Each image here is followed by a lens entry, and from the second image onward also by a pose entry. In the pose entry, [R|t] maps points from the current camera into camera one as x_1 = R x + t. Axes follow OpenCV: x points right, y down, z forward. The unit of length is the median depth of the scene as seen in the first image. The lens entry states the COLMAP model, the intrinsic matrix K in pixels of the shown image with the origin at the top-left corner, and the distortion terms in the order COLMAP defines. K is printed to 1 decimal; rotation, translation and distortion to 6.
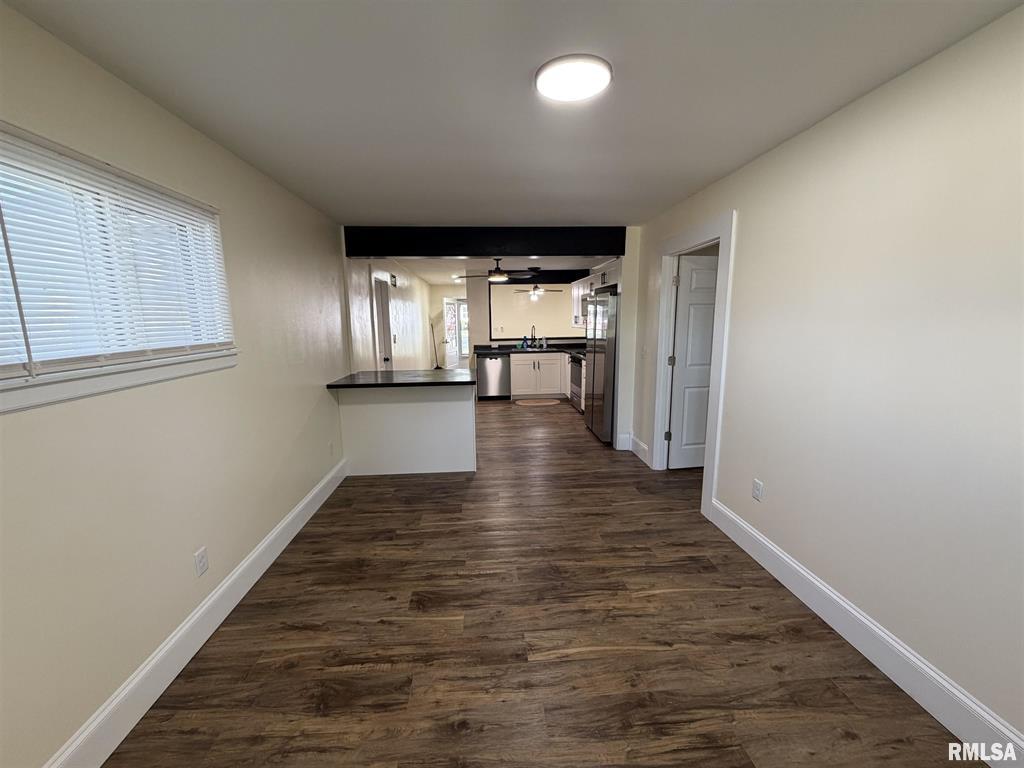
lens RADIAL K [[408.5, 0, 508.9], [0, 408.5, 386.6], [0, 0, 1]] dist [0.000818, 0.000482]
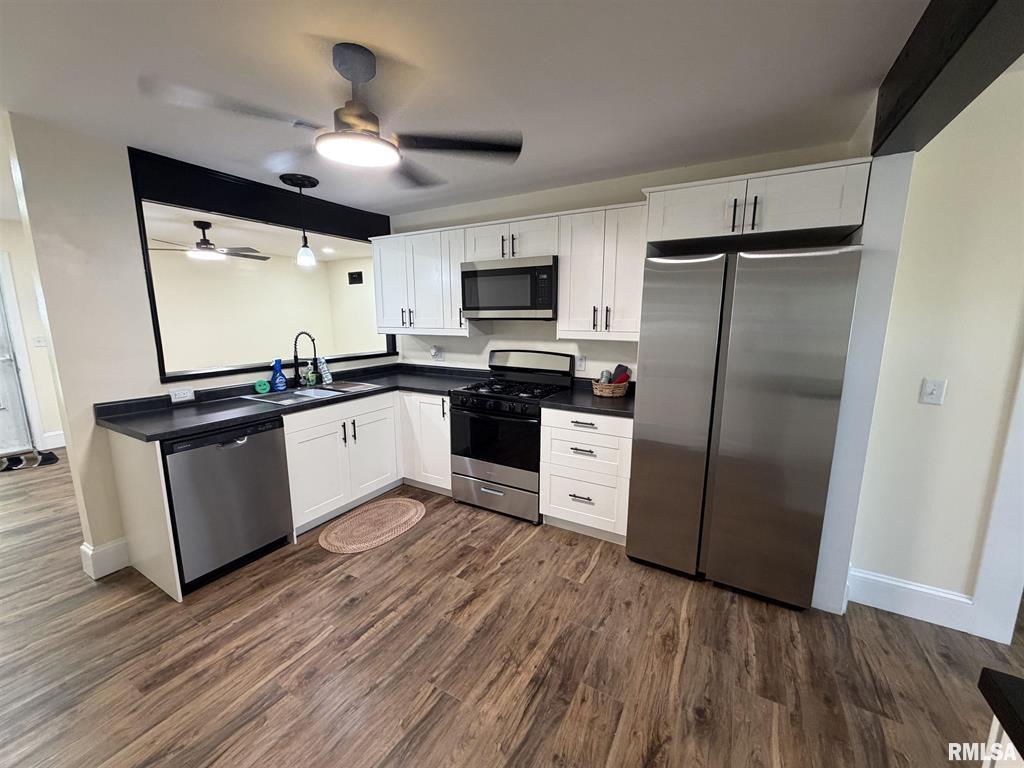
lens RADIAL K [[408.5, 0, 508.9], [0, 408.5, 386.6], [0, 0, 1]] dist [0.000818, 0.000482]
pose [[0.557684, -0.132454, 0.819417, -0.465297], [0.129639, 0.988971, 0.071631, -0.295133], [-0.819867, 0.066281, 0.568704, 1.862195]]
